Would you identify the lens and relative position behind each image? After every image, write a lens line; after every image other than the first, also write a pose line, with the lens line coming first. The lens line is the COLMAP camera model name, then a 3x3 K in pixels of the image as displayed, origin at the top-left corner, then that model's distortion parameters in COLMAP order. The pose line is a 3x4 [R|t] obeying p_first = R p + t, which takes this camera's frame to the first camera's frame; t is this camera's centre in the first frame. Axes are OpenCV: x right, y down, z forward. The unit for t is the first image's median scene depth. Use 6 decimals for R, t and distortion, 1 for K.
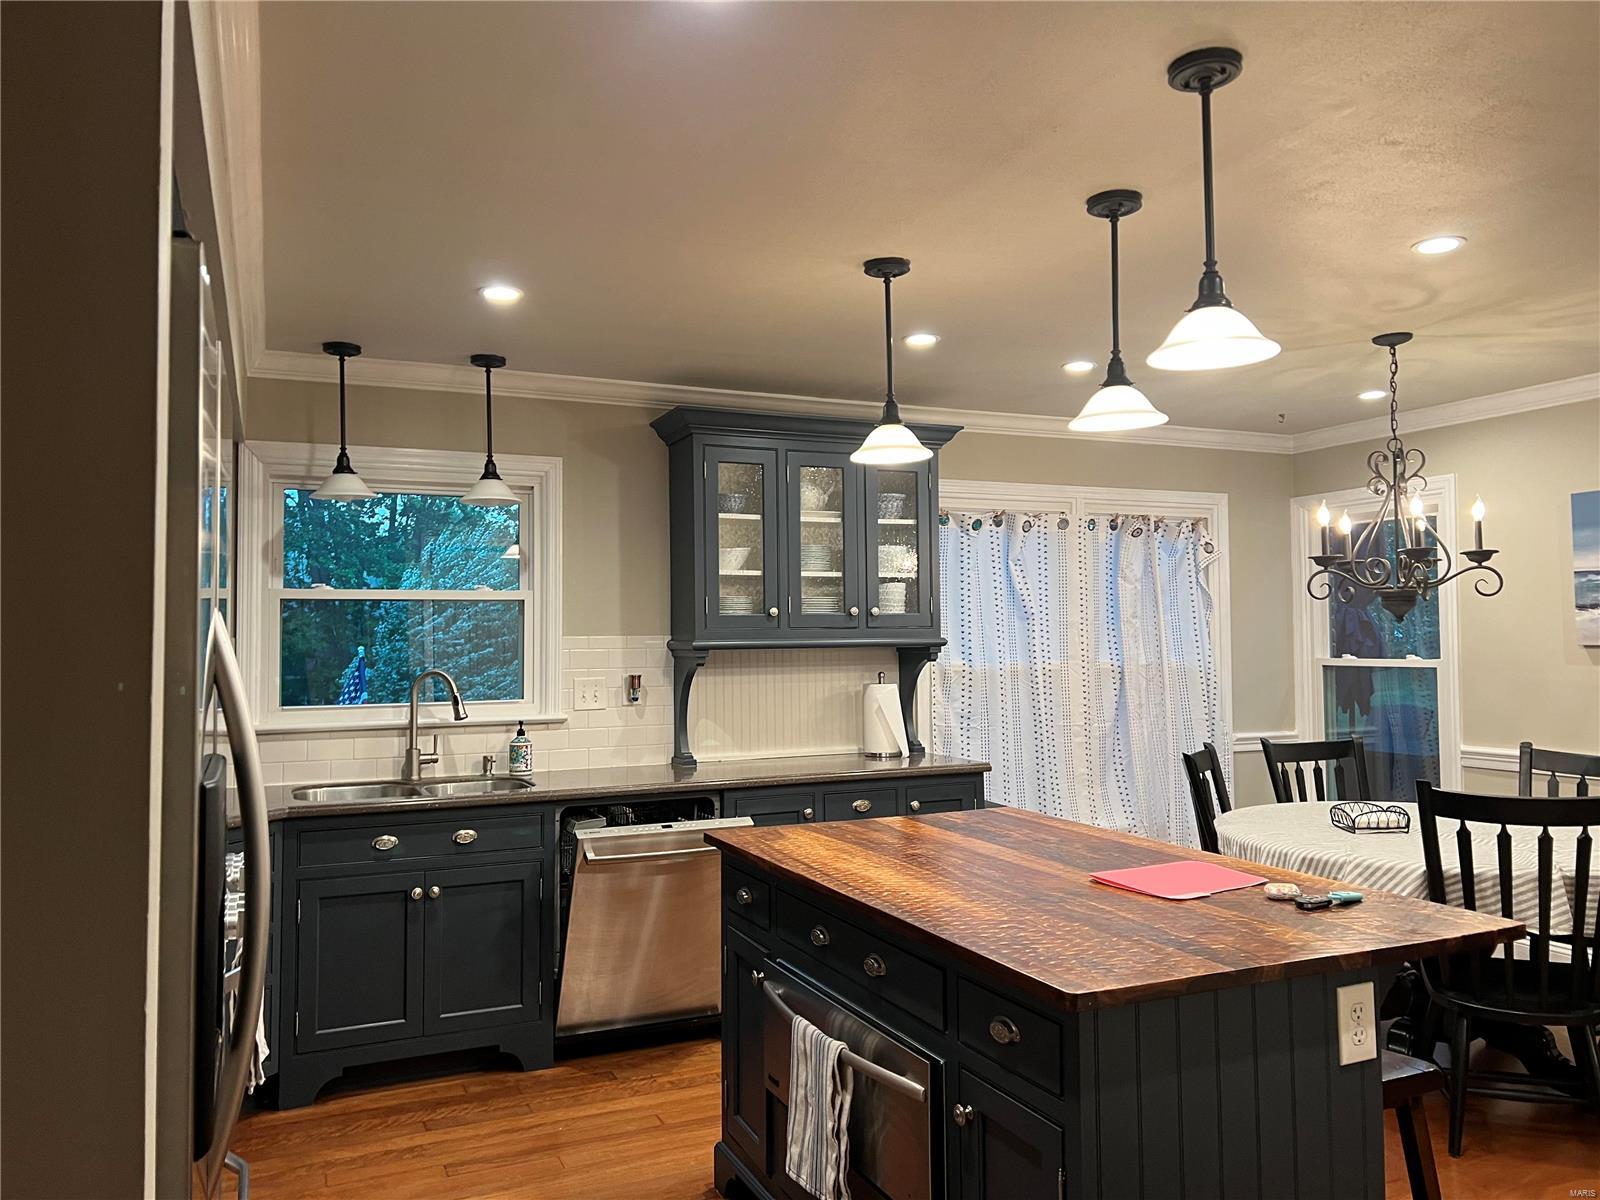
lens RADIAL K [[1184.7, 0, 800.0], [0, 1184.7, 600.0], [0, 0, 1]] dist [0.006601, 0.001178]
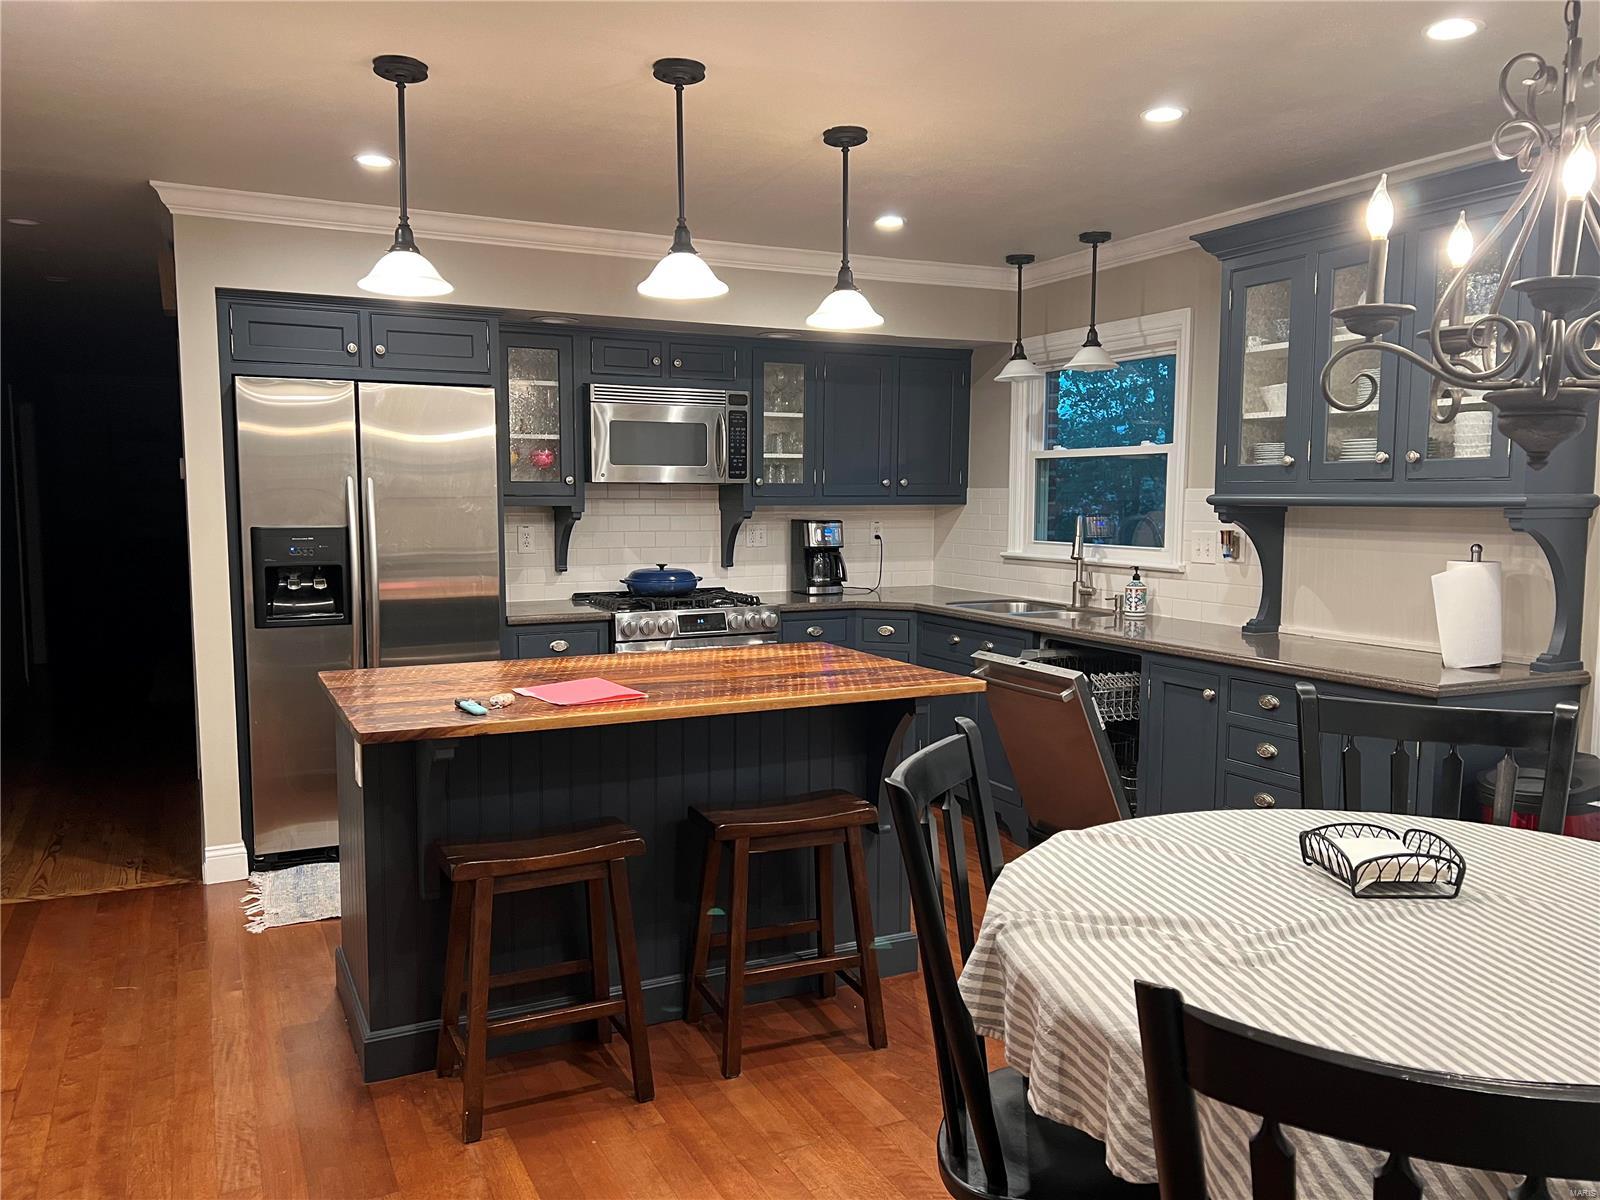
lens RADIAL K [[1206.5, 0, 800.0], [0, 1206.5, 600.0], [0, 0, 1]] dist [-0.004718, -0.001292]
pose [[0.044557, 0.099440, -0.994045, 0.853010], [0.022509, 0.994681, 0.100513, 0.014836], [0.998753, -0.026853, 0.042081, 0.647823]]
